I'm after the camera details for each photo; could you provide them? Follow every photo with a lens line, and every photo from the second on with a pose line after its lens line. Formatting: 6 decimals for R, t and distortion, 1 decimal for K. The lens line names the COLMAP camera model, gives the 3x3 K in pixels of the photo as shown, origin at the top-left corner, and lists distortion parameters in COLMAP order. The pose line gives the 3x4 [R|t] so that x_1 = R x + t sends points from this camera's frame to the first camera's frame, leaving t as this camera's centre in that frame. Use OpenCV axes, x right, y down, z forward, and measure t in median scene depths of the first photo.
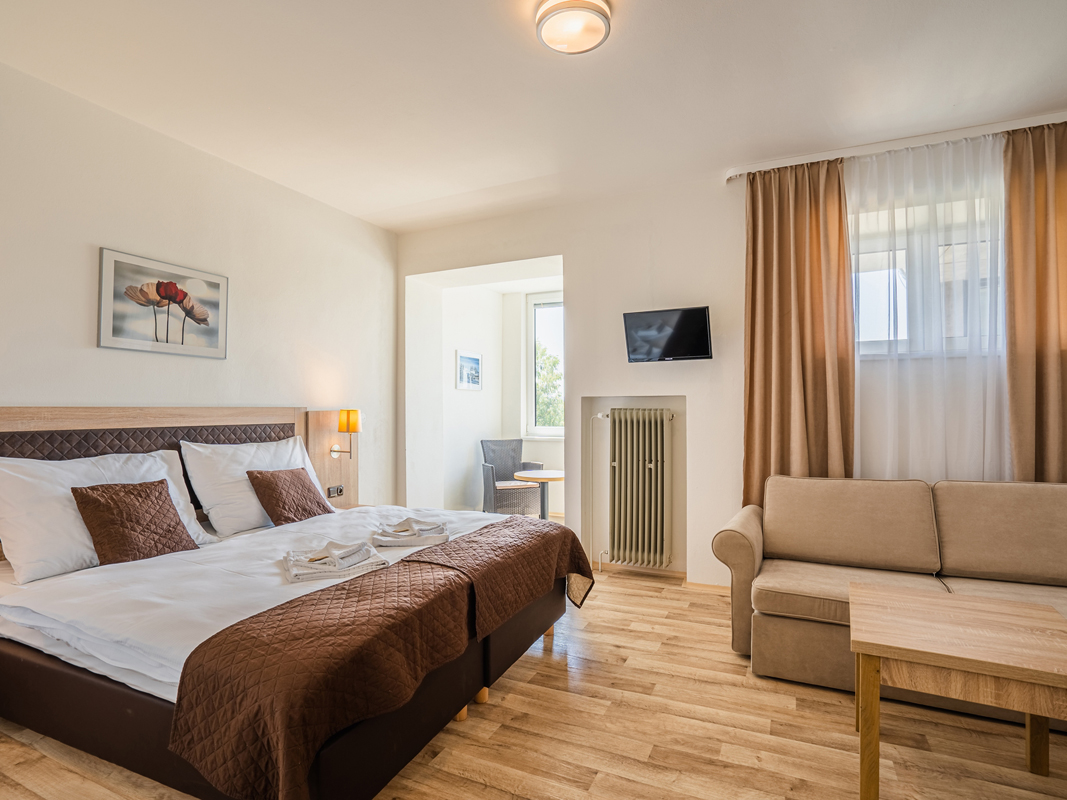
lens RADIAL K [[564.7, 0, 529.9], [0, 564.7, 396.9], [0, 0, 1]] dist [-0.028268, 0.001202]
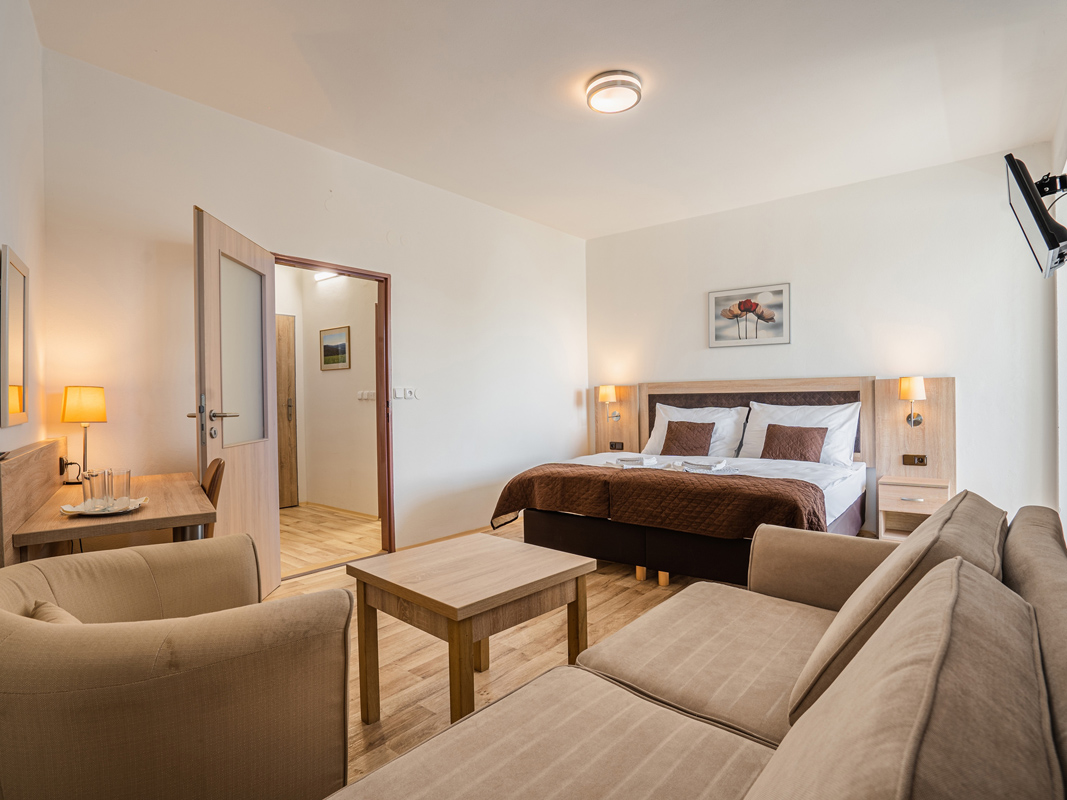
lens RADIAL K [[564.7, 0, 531.9], [0, 564.7, 401.1], [0, 0, 1]] dist [-0.028268, 0.001202]
pose [[-0.239952, 0.013782, -0.970687, 1.006143], [0.034183, 0.999399, 0.005740, 0.046571], [0.970183, -0.031803, -0.240279, 0.768137]]
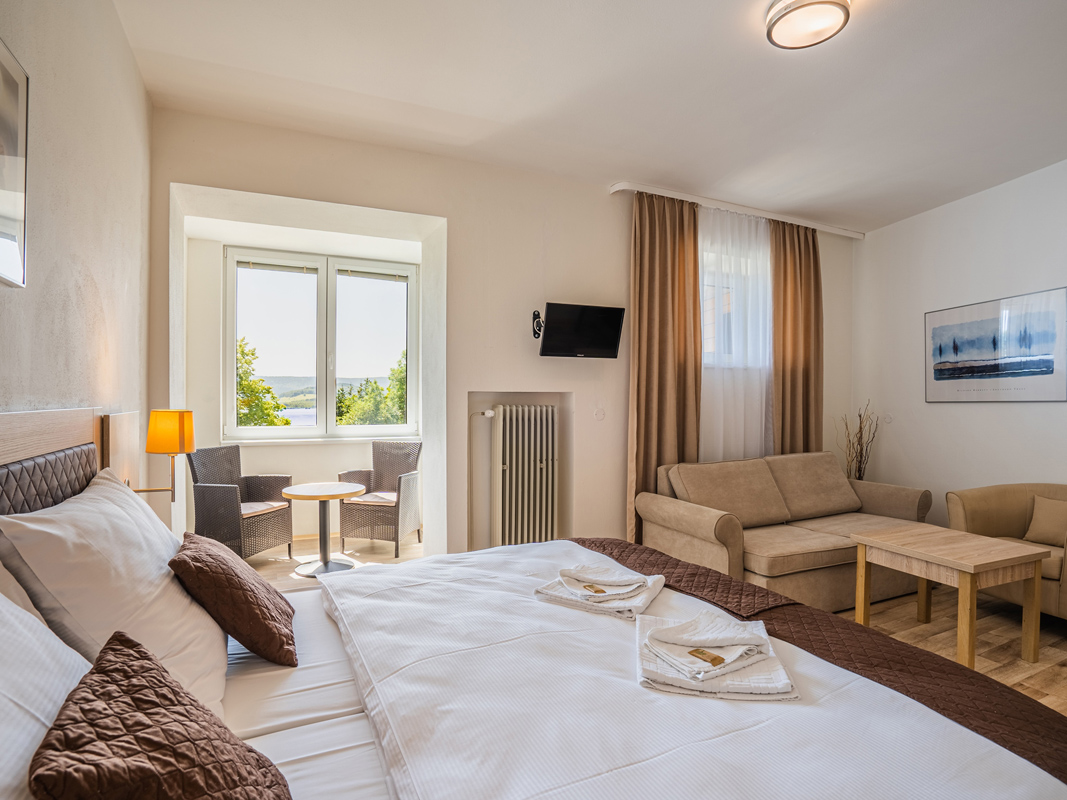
lens RADIAL K [[564.7, 0, 531.5], [0, 564.7, 401.3], [0, 0, 1]] dist [-0.028268, 0.001202]
pose [[0.622150, 0.000034, 0.782898, -0.668546], [-0.017425, 0.999753, 0.013804, -0.000003], [-0.782704, -0.022230, 0.621997, 0.516918]]
